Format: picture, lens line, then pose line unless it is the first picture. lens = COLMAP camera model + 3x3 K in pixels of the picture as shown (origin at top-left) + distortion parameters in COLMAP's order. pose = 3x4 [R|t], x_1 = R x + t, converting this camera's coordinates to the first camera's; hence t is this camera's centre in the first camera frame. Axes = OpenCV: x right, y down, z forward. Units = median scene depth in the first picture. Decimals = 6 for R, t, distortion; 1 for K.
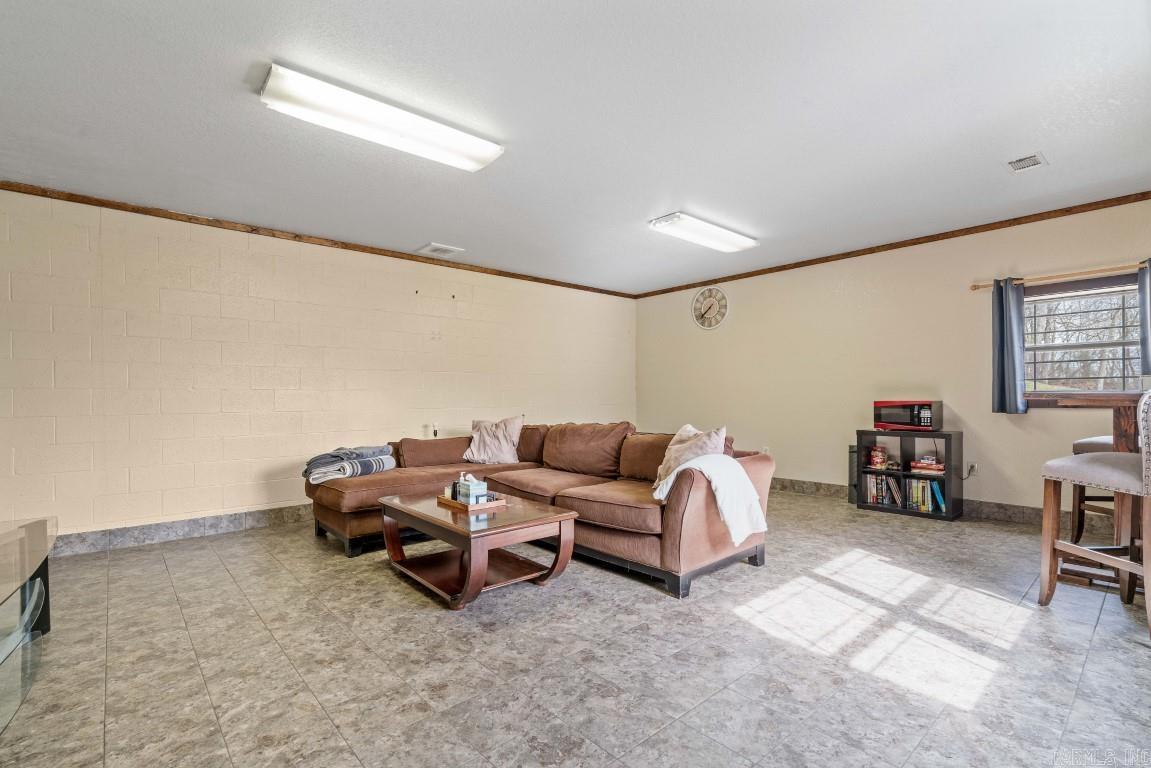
lens RADIAL K [[525.9, 0, 574.0], [0, 525.9, 395.8], [0, 0, 1]] dist [-0.007517, 0.003881]
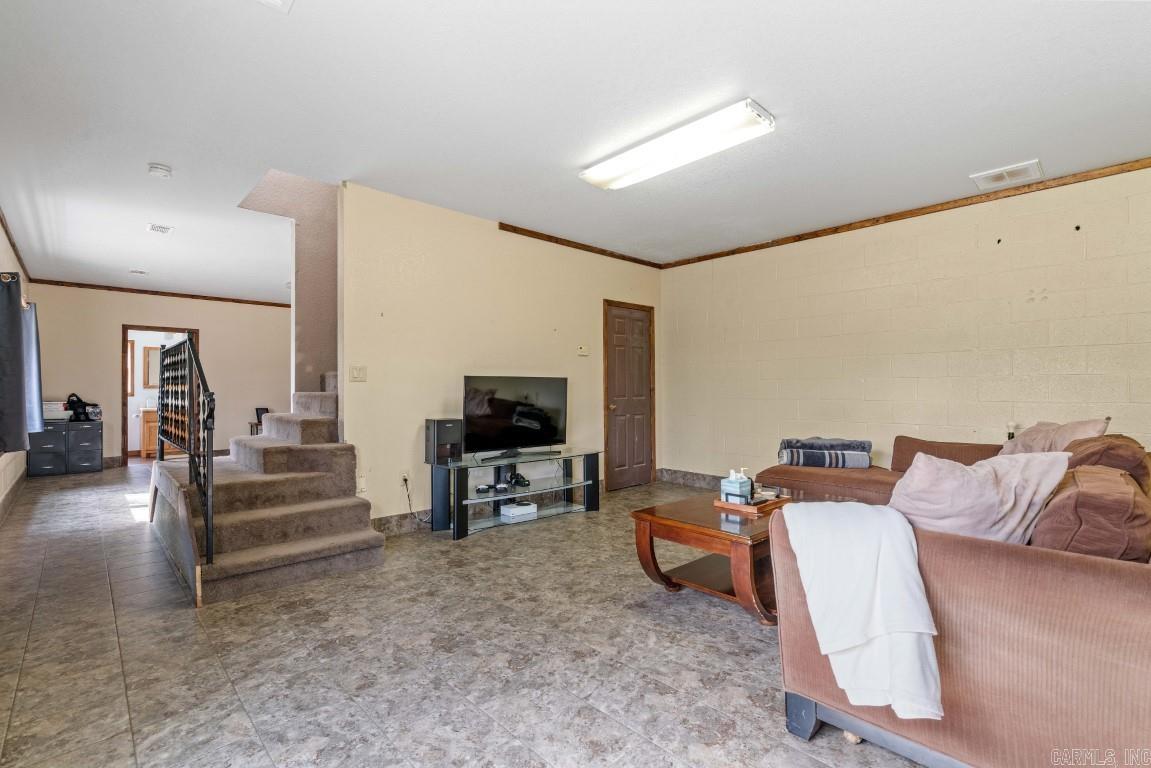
lens RADIAL K [[525.9, 0, 574.0], [0, 525.9, 383.8], [0, 0, 1]] dist [-0.007517, 0.003881]
pose [[0.032207, -0.004362, -0.999472, 0.973363], [0.007479, 0.999964, -0.004123, -0.002205], [0.999453, -0.007342, 0.032239, 0.923985]]
